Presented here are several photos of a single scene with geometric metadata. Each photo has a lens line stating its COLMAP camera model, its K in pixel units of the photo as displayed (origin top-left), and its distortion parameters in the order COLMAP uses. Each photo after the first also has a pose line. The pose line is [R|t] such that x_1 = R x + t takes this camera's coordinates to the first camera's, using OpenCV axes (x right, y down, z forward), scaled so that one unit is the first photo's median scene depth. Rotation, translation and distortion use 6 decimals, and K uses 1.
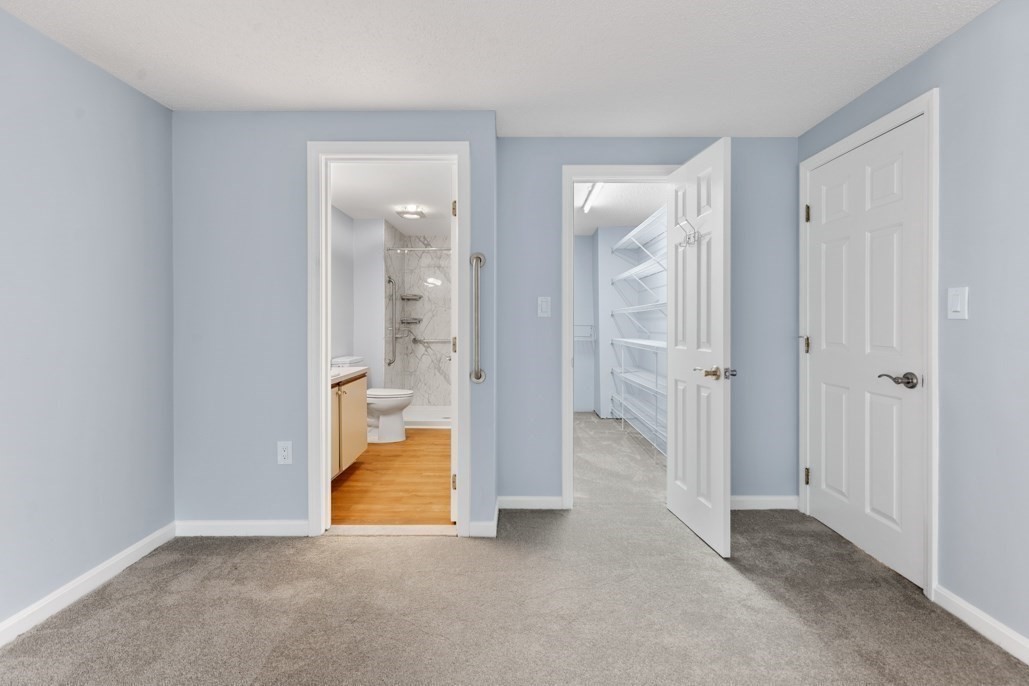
lens RADIAL K [[466.3, 0, 510.4], [0, 466.3, 321.7], [0, 0, 1]] dist [0.010154, -0.001796]
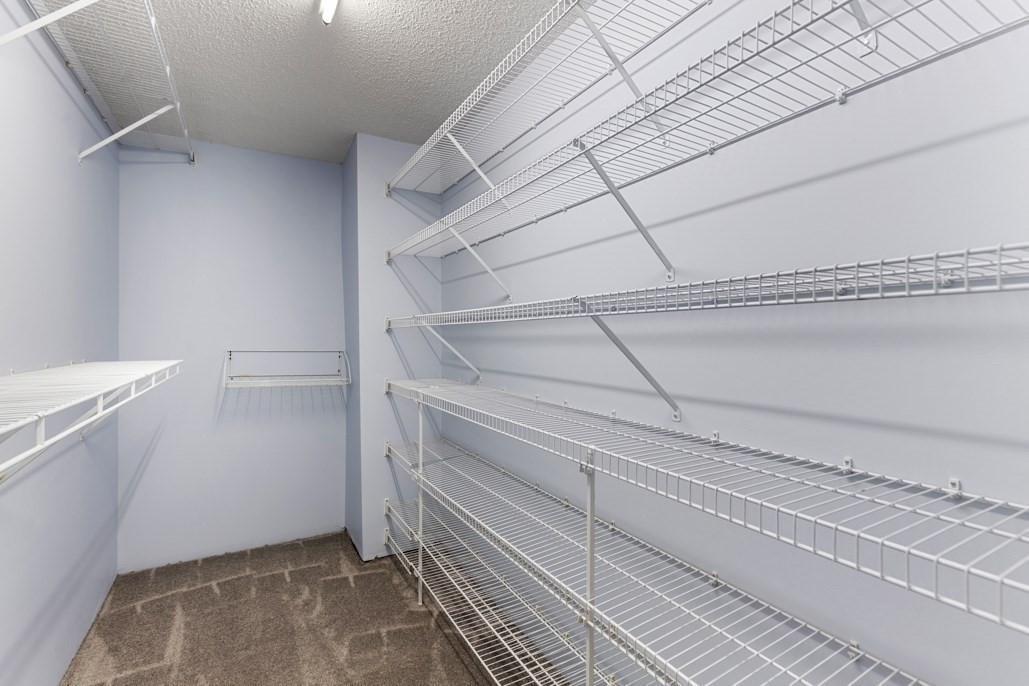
lens RADIAL K [[466.3, 0, 513.5], [0, 466.3, 338.7], [0, 0, 1]] dist [0.010154, -0.001796]
pose [[0.858361, -0.001387, 0.513044, 0.088270], [-0.006553, 0.999885, 0.013667, -0.012245], [-0.513004, -0.015093, 0.858254, 0.543194]]
